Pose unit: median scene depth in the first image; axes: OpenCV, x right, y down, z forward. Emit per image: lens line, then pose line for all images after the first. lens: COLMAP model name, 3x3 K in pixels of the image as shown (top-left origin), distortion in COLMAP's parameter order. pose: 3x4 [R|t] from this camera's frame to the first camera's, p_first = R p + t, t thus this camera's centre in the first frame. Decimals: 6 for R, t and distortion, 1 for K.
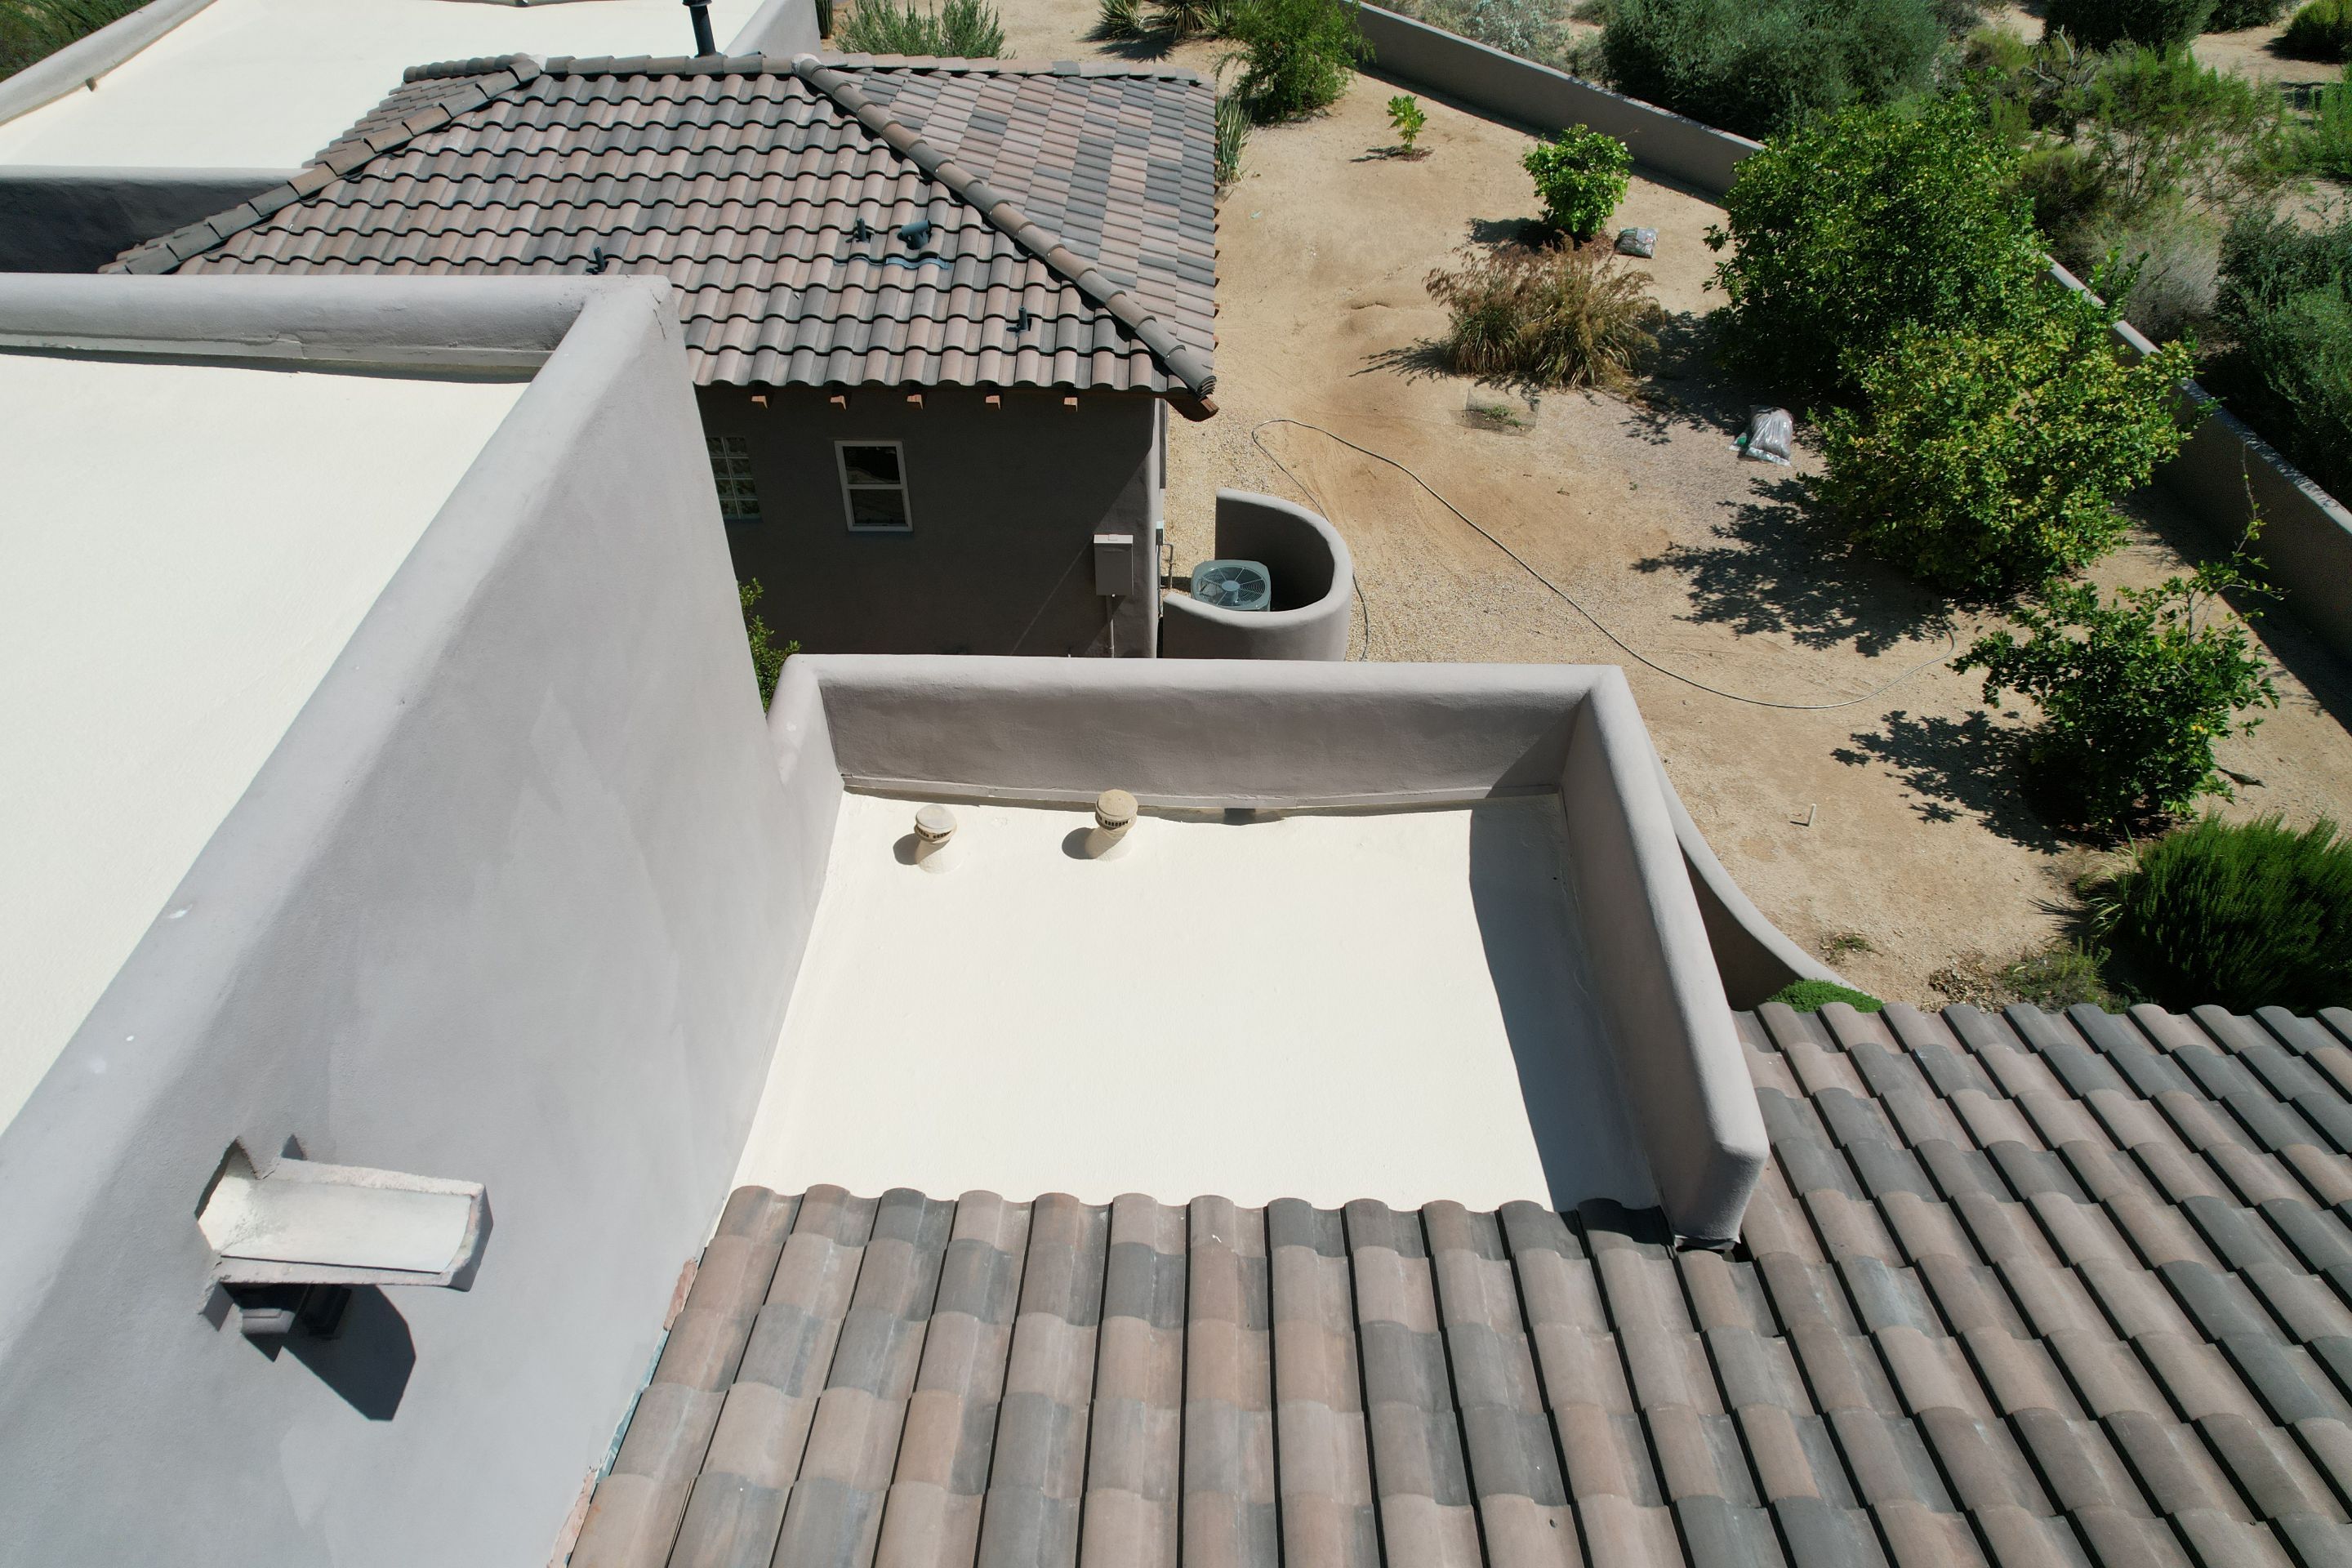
lens RADIAL K [[1499.7, 0, 1158.8], [0, 1499.7, 792.5], [0, 0, 1]] dist [-0.089124, 0.083489]
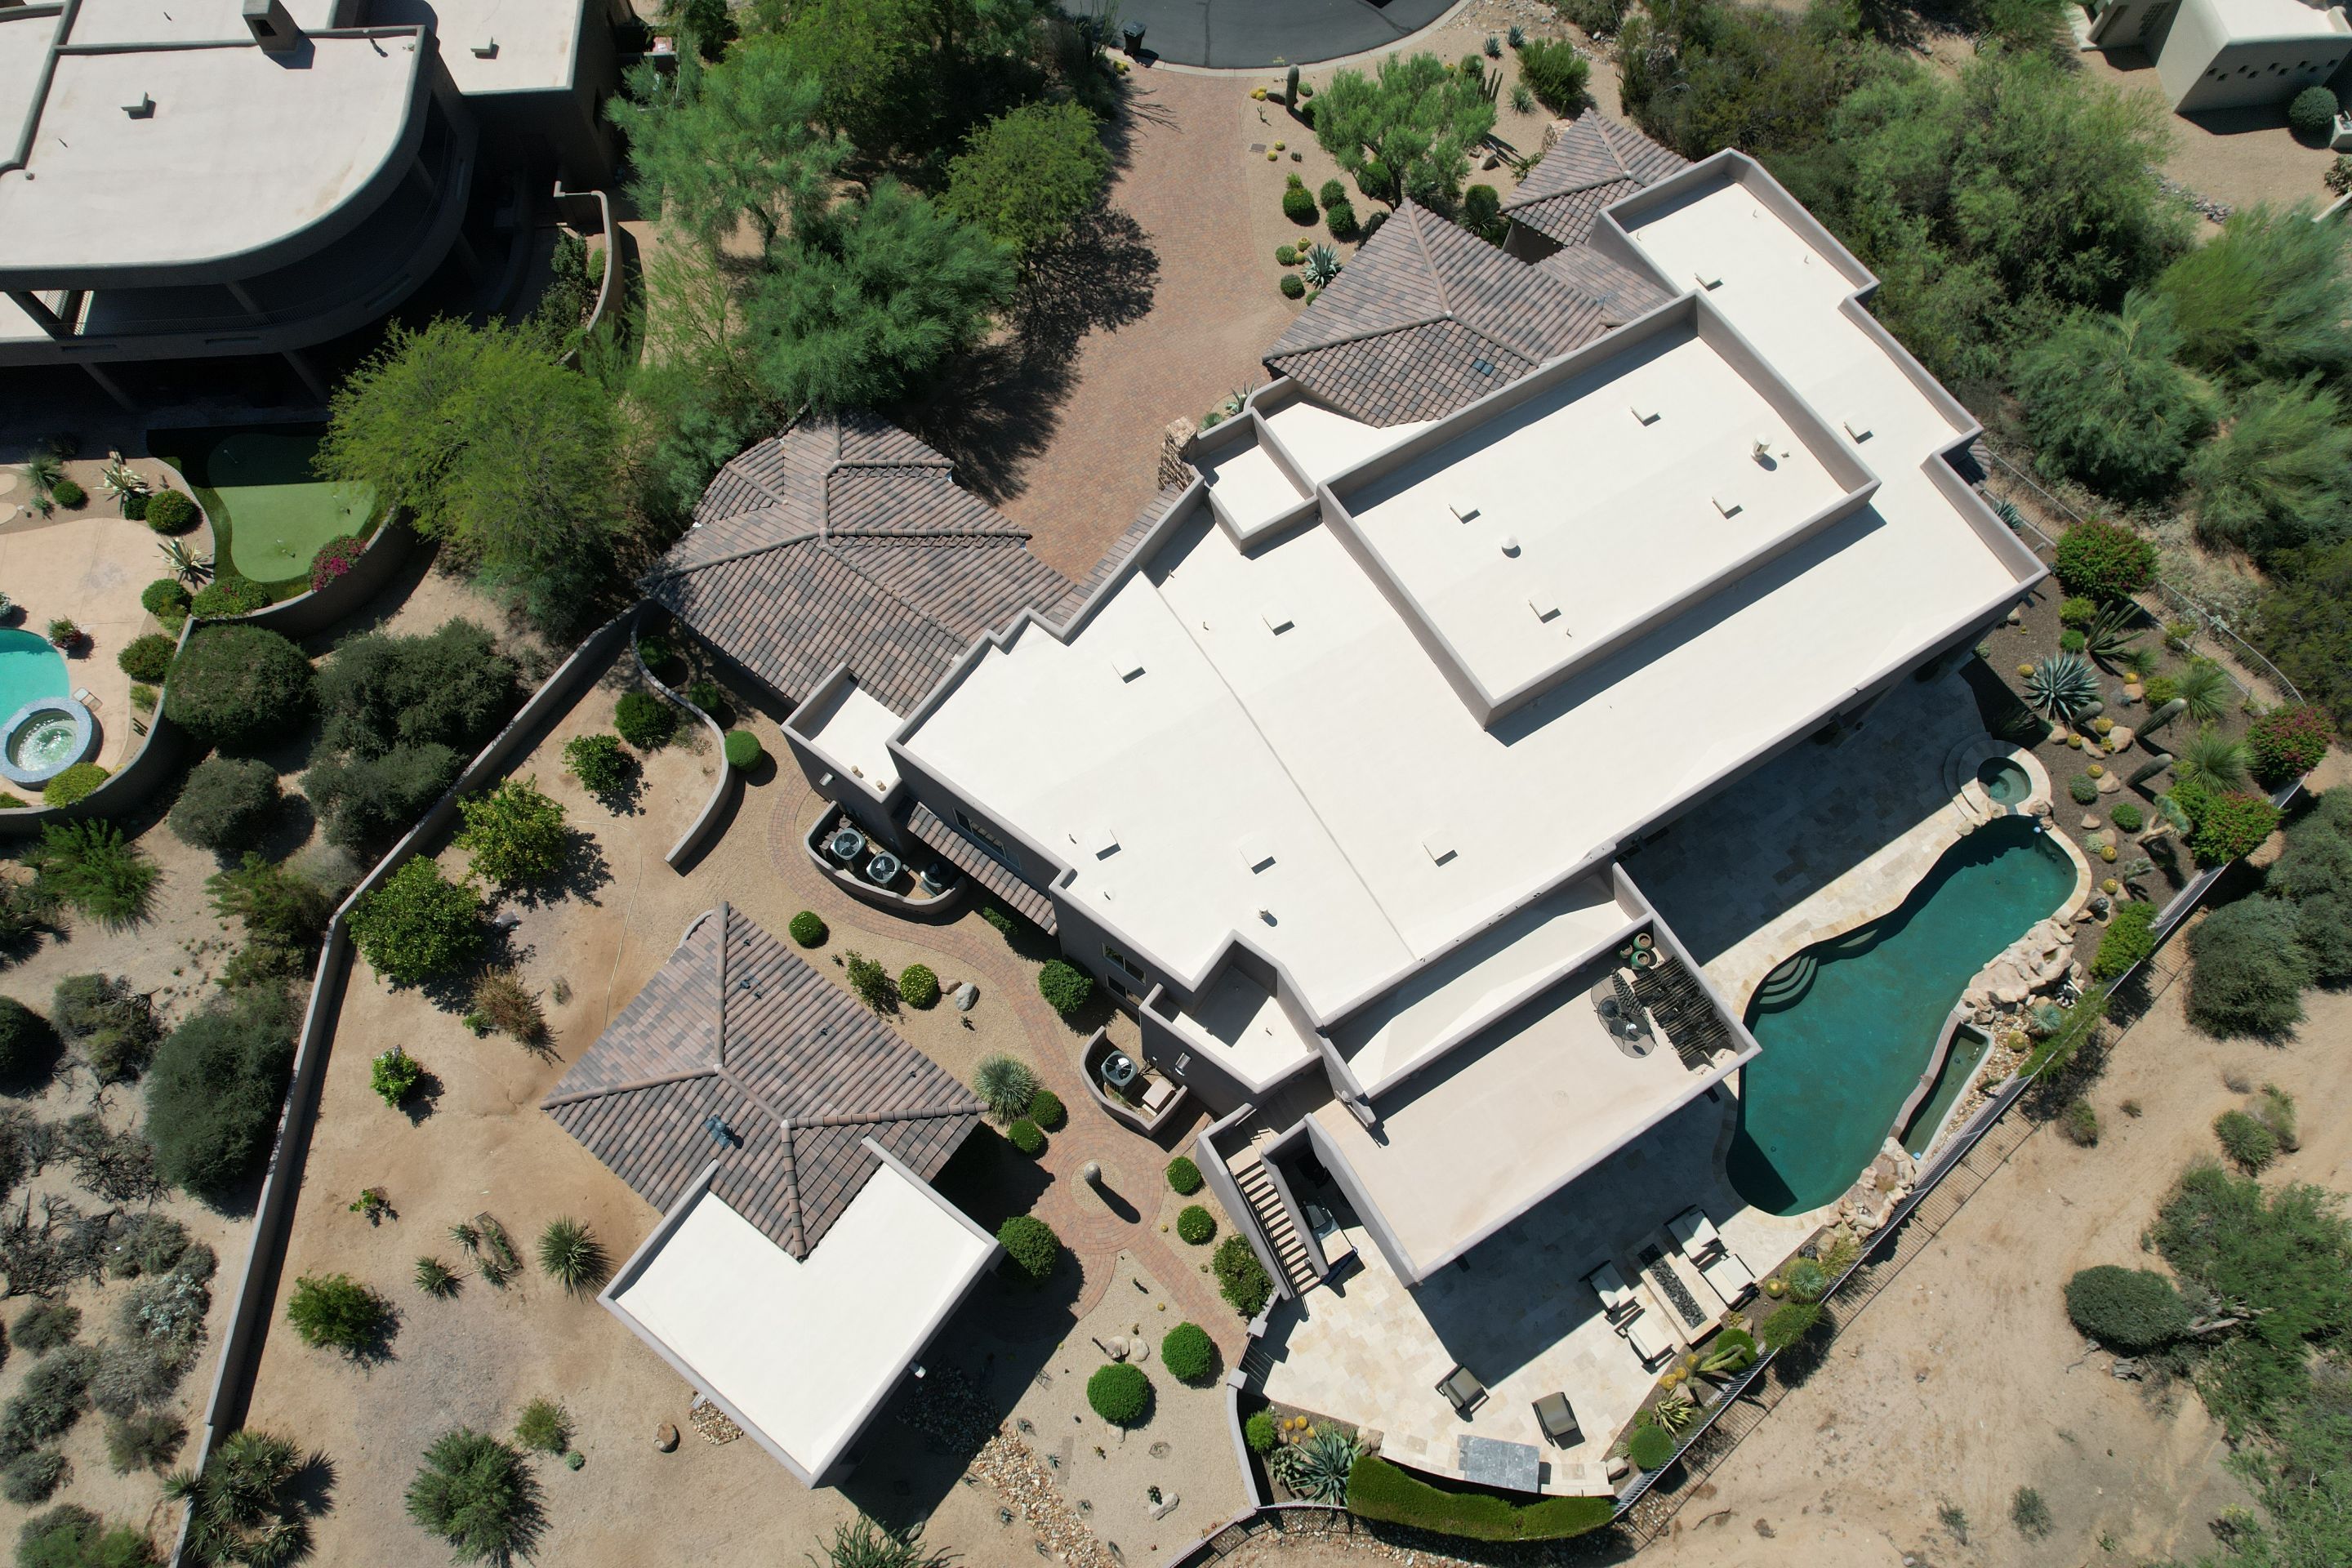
lens RADIAL K [[1499.7, 0, 1158.8], [0, 1499.7, 792.5], [0, 0, 1]] dist [-0.089124, 0.083489]
pose [[-0.818527, -0.526632, 0.229505, -1.232729], [0.384603, -0.205606, 0.899893, -2.481387], [-0.426725, 0.824855, 0.370838, -0.843935]]
